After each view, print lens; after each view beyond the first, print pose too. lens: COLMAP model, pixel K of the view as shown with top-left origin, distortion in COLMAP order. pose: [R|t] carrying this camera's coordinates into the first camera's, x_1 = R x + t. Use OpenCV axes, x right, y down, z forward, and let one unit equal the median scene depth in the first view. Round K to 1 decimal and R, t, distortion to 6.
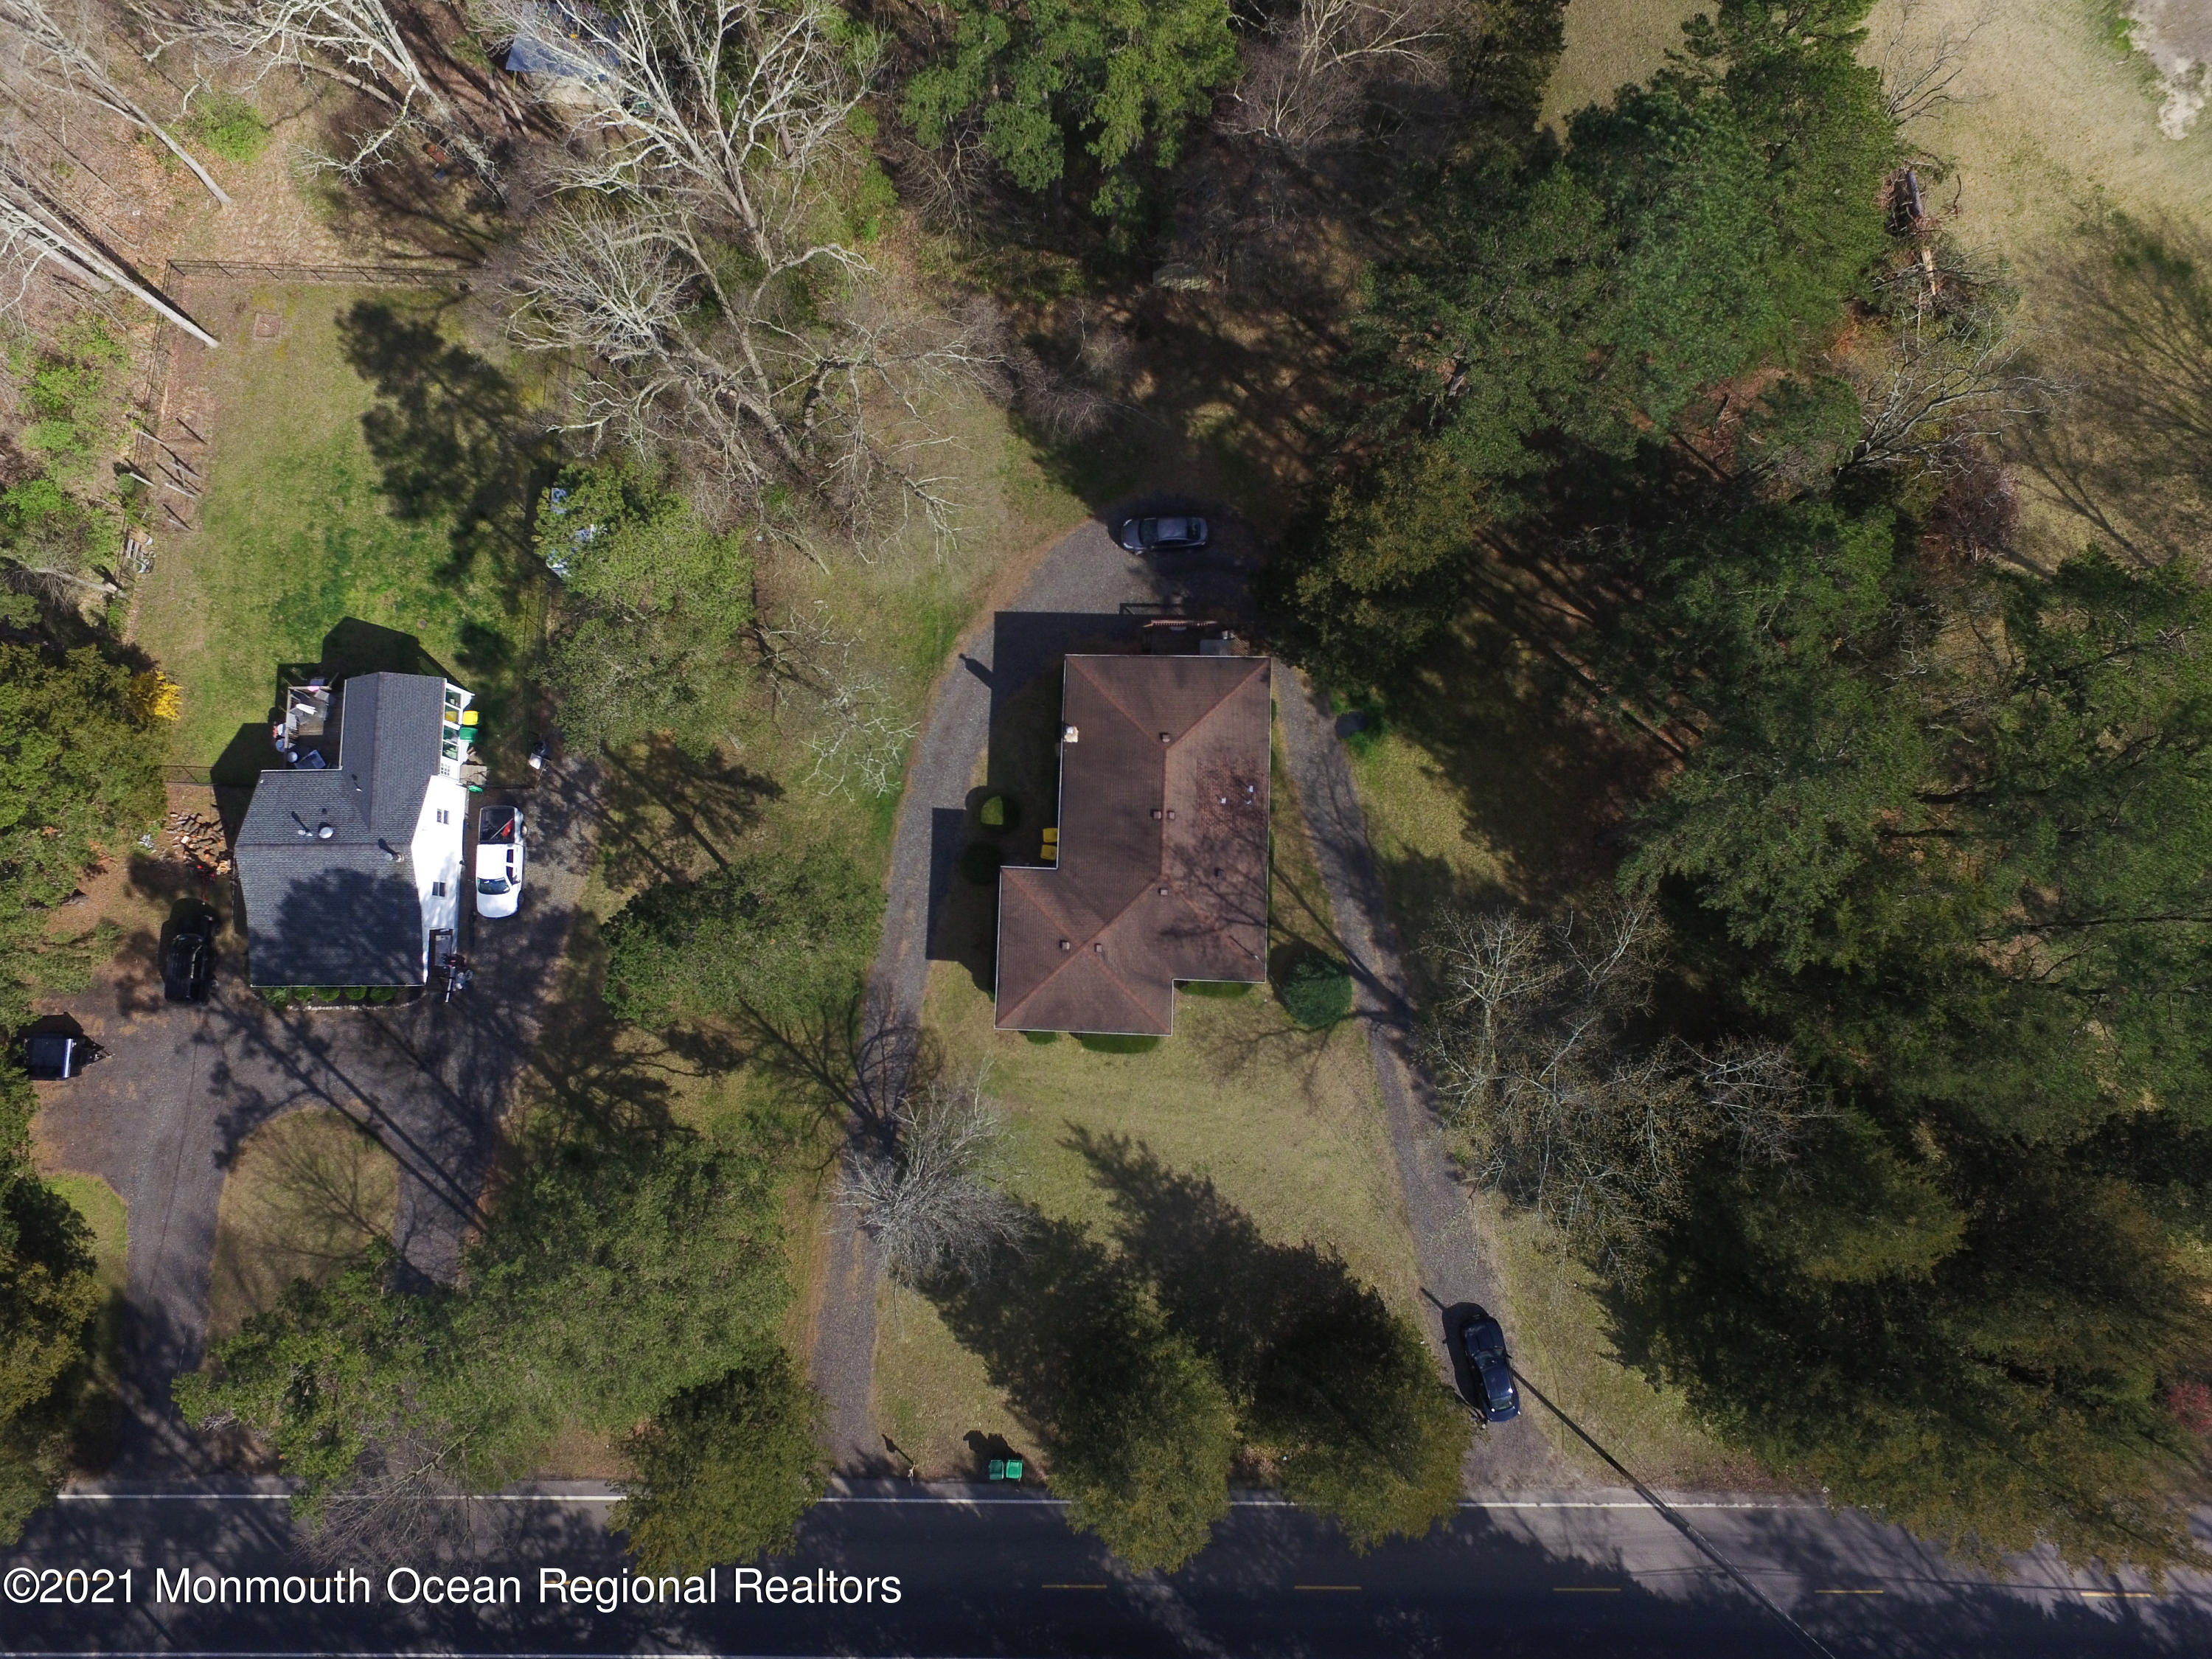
lens RADIAL K [[1298.1, 0, 1100.2], [0, 1298.1, 842.6], [0, 0, 1]] dist [-0.007976, 0.000877]
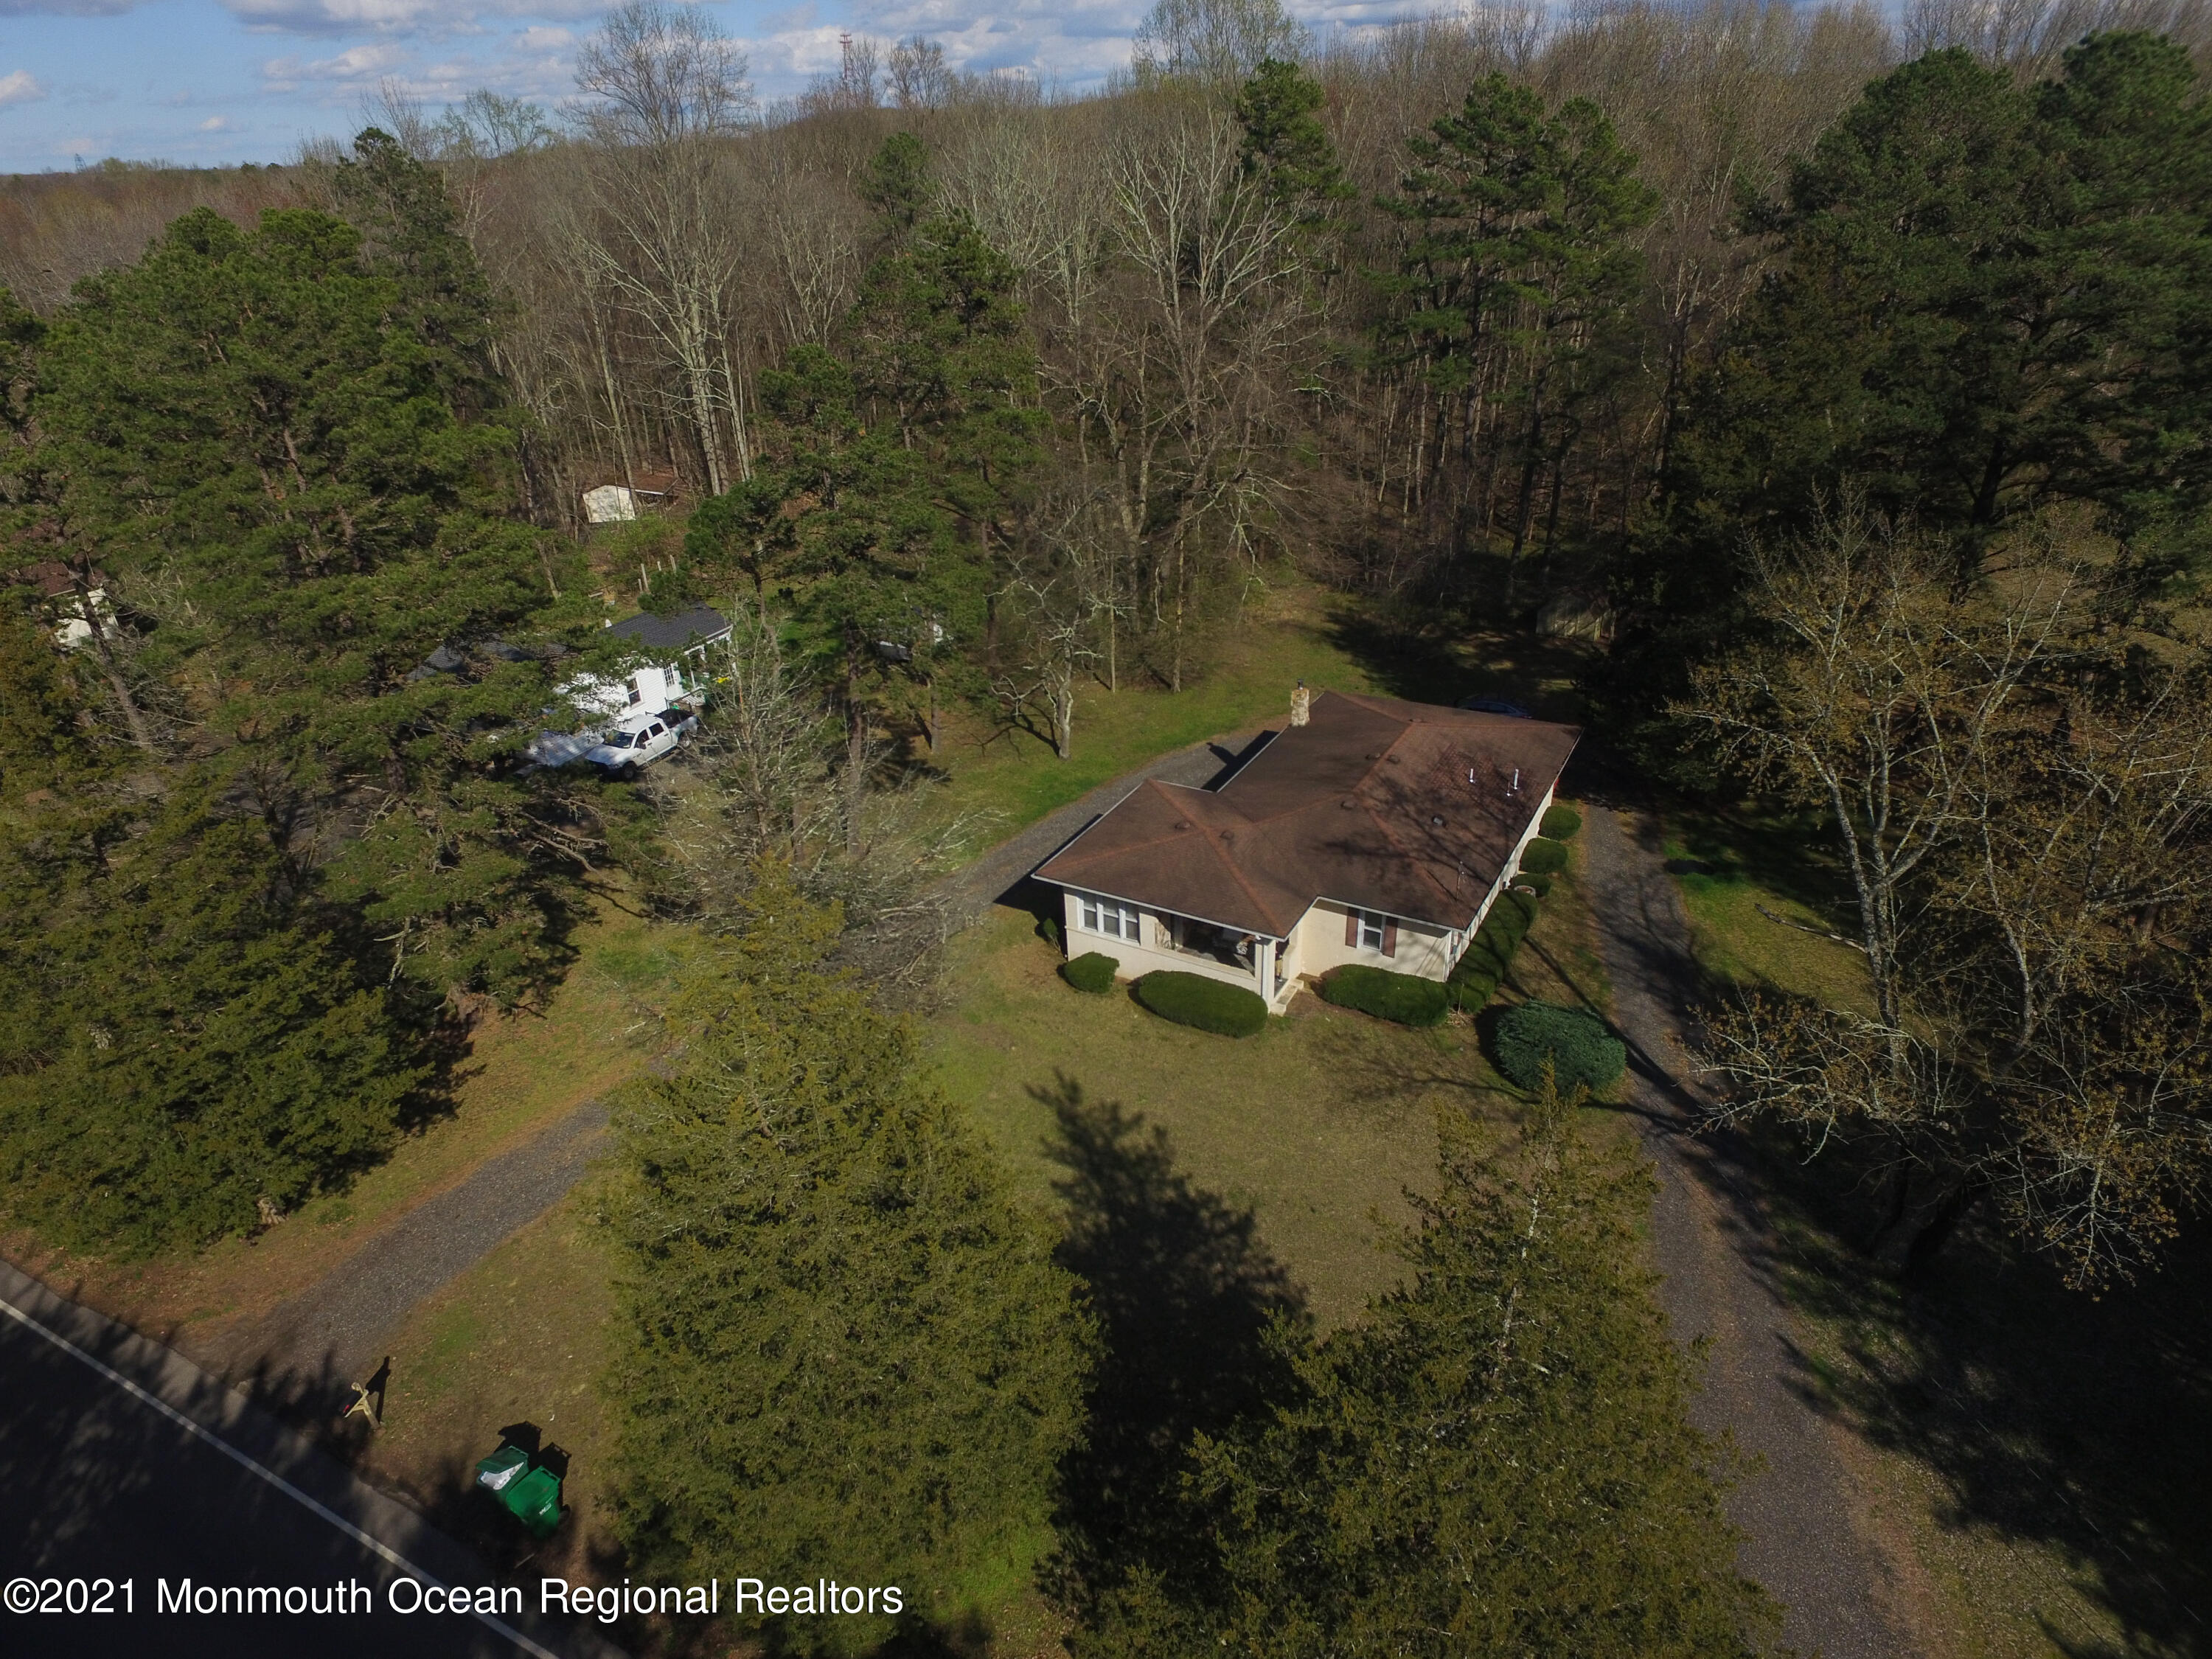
lens RADIAL K [[1298.1, 0, 1100.2], [0, 1298.1, 842.6], [0, 0, 1]] dist [-0.007976, 0.000877]
pose [[0.886478, 0.199525, -0.417548, 0.205493], [-0.455169, 0.538794, -0.708888, 0.546794], [0.083531, 0.818469, 0.568447, 0.579812]]
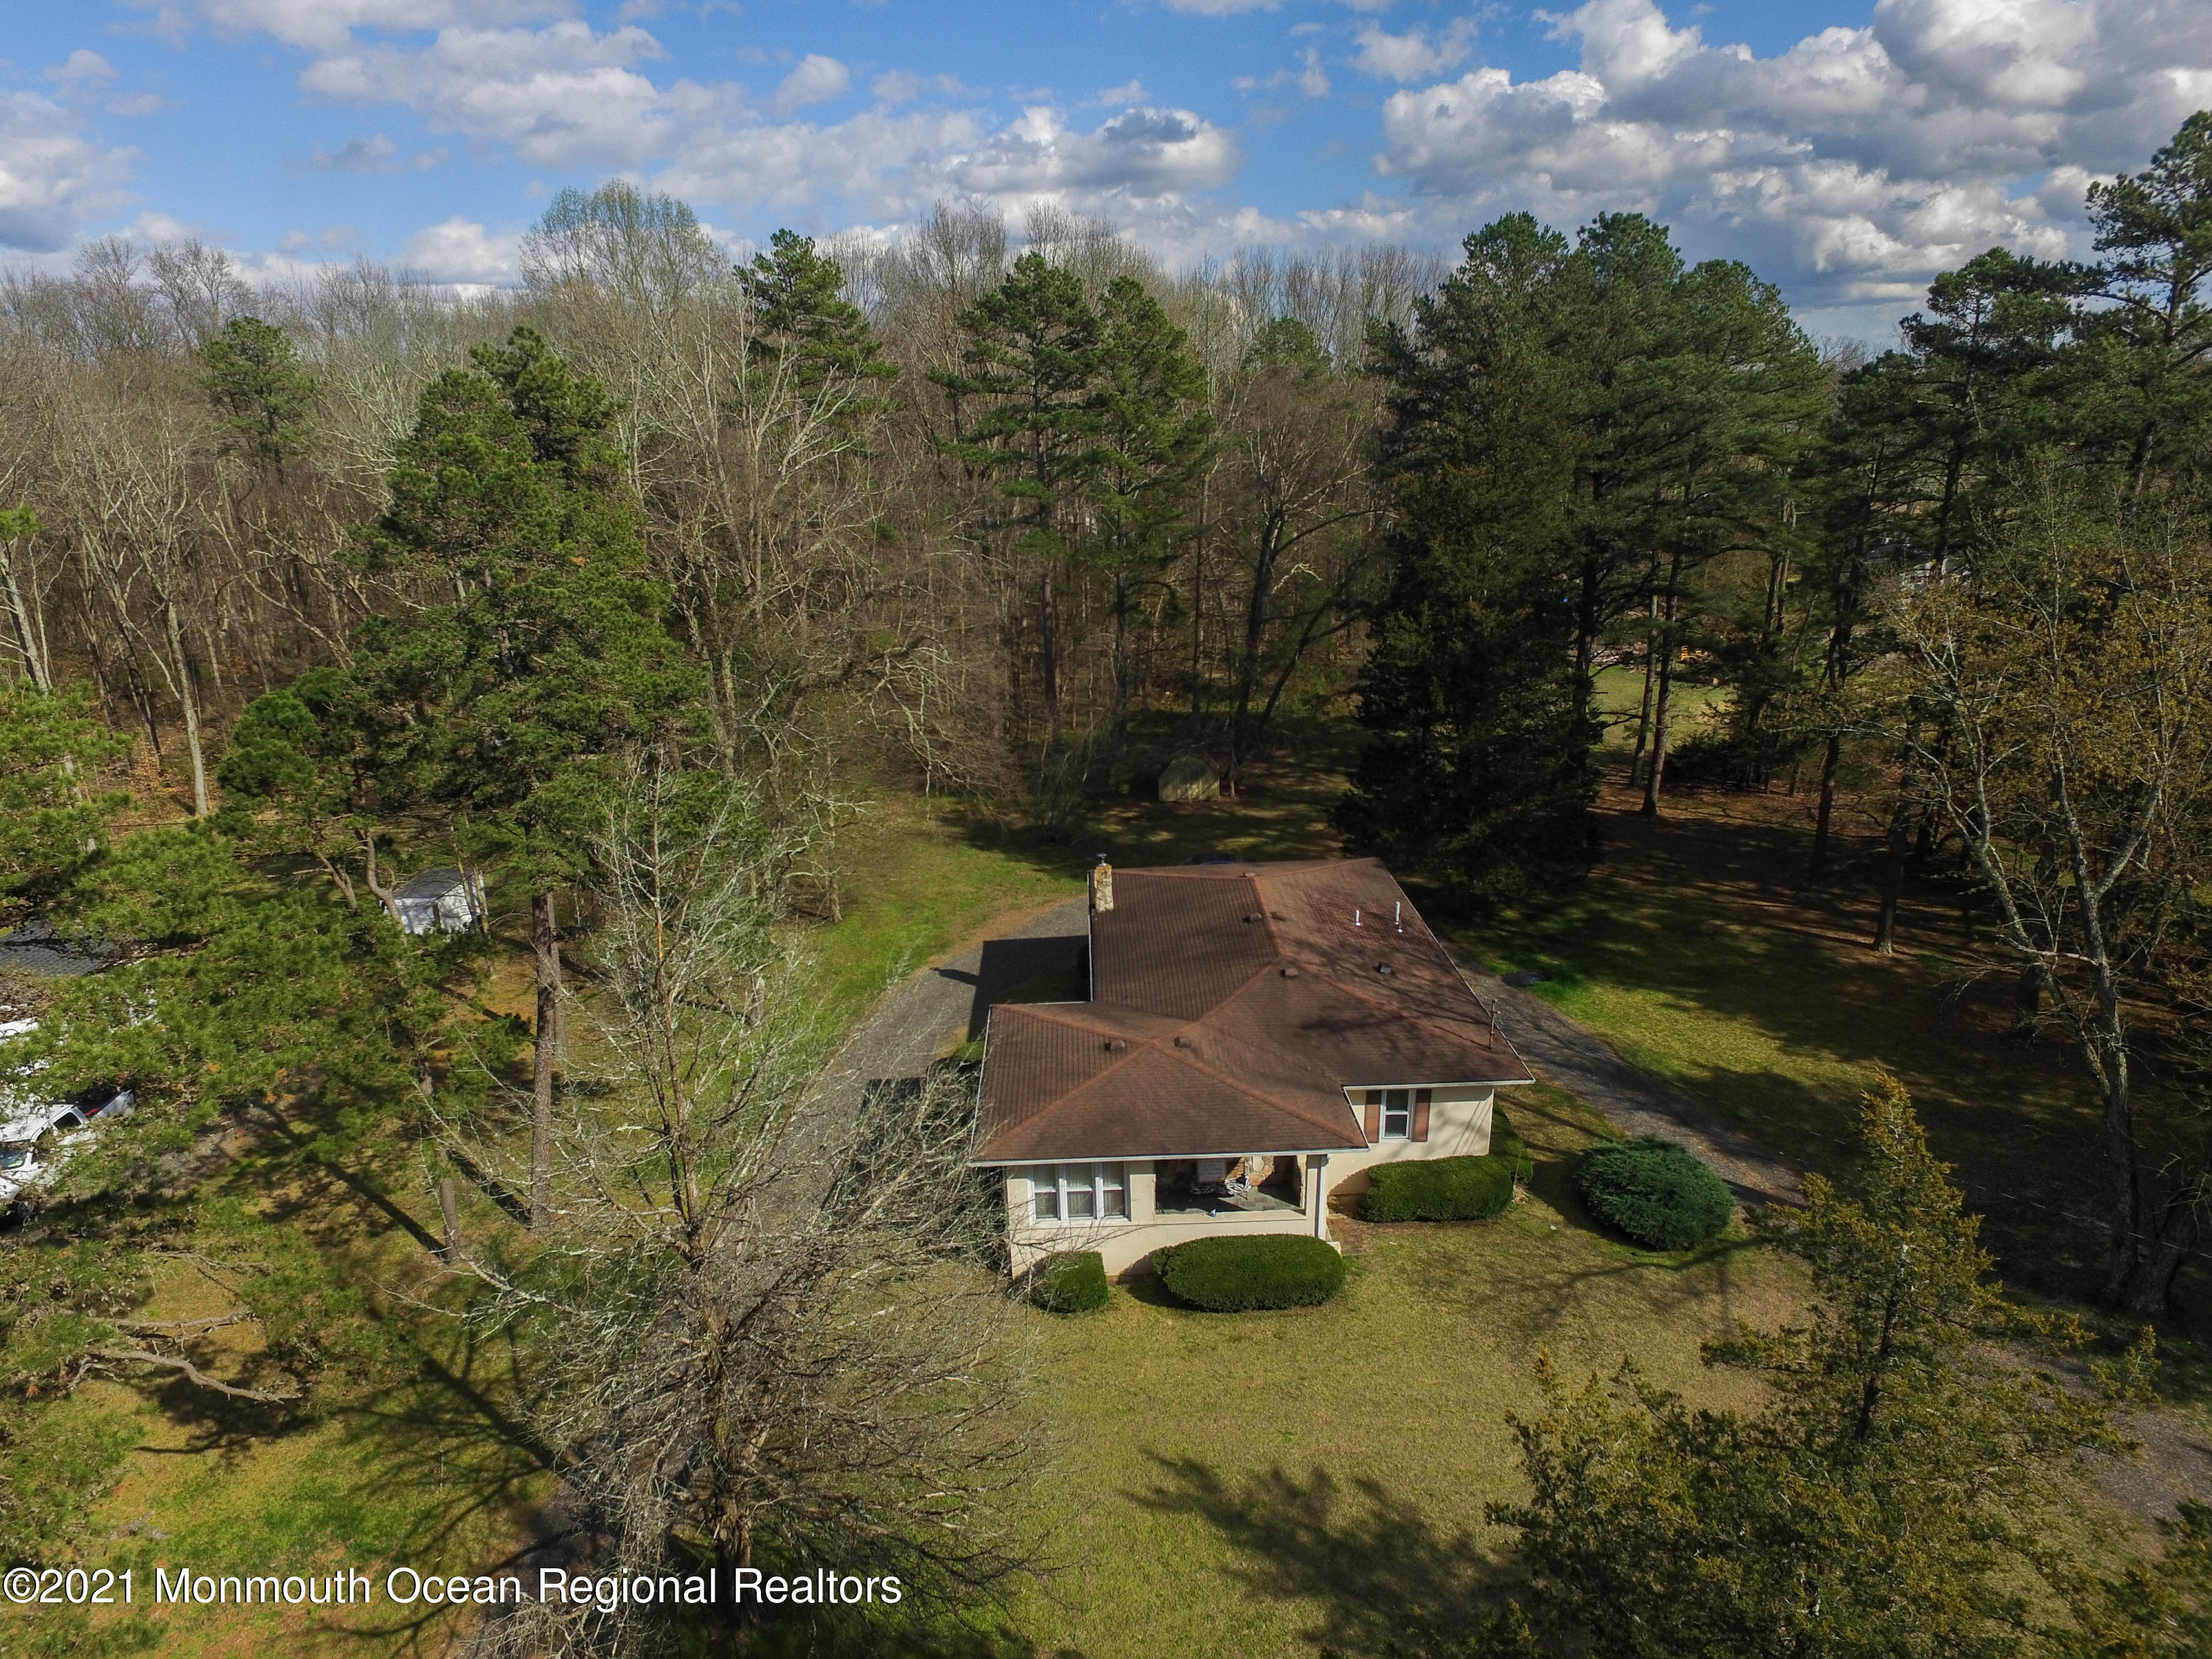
lens RADIAL K [[1287.8, 0, 1100.8], [0, 1287.8, 820.9], [0, 0, 1]] dist [-0.004279, 0.015694]
pose [[0.998462, -0.029773, 0.046775, -0.050819], [0.054888, 0.411362, -0.909818, 0.465614], [0.007847, 0.910986, 0.412363, 0.670550]]
